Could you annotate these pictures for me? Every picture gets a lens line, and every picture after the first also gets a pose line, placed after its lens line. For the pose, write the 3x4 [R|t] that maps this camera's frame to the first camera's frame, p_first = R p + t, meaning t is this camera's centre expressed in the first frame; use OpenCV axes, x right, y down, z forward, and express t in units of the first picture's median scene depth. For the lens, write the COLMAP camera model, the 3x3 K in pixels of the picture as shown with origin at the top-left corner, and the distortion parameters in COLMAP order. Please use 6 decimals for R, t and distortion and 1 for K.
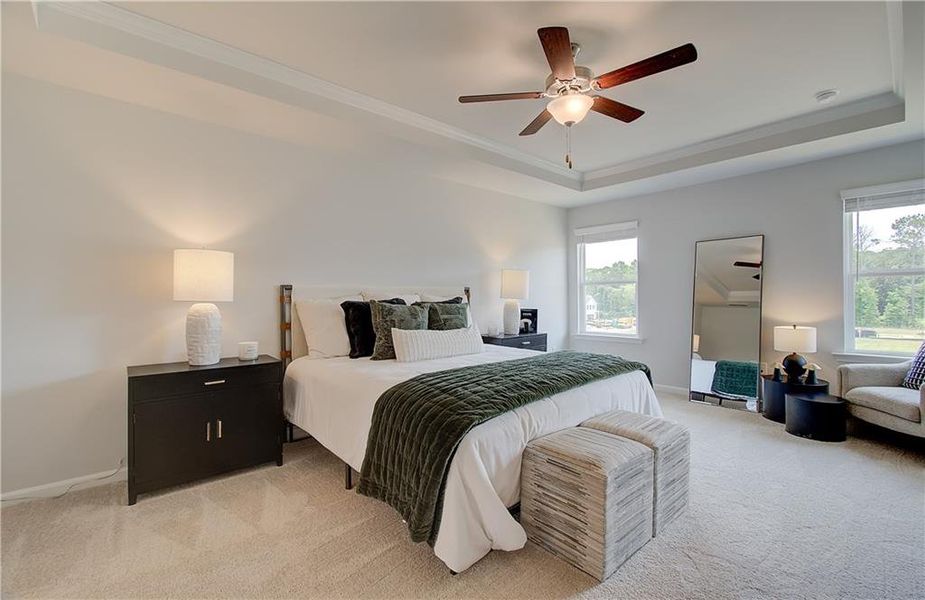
lens RADIAL K [[402.8, 0, 464.8], [0, 402.8, 298.0], [0, 0, 1]] dist [-0.001606, 0.000215]
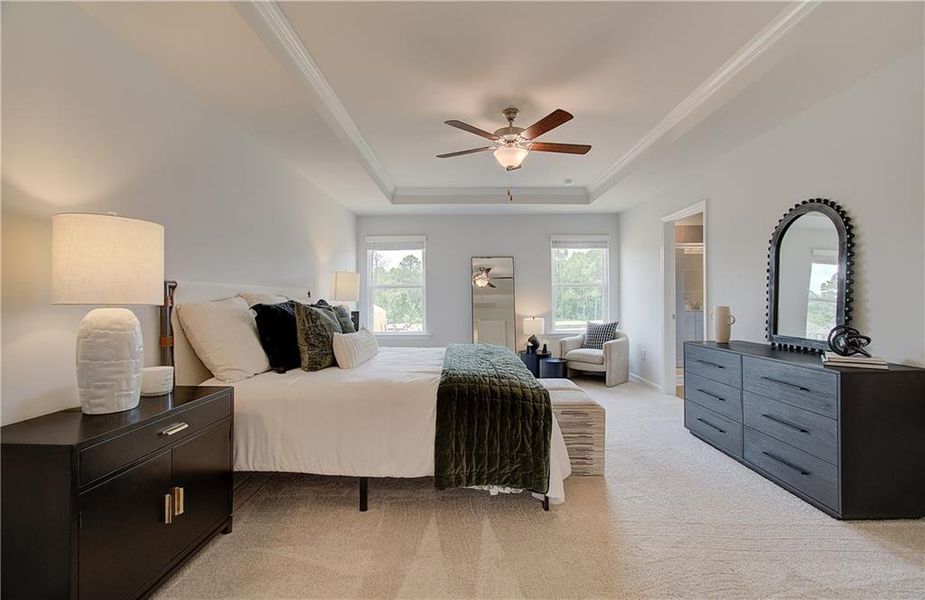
lens RADIAL K [[407.9, 0, 460.5], [0, 407.9, 302.7], [0, 0, 1]] dist [-0.000658, 0.000440]
pose [[0.657254, -0.004877, 0.753653, -0.657372], [0.002945, 0.999988, 0.003903, 0.004560], [-0.753663, -0.000346, 0.657261, 0.189131]]
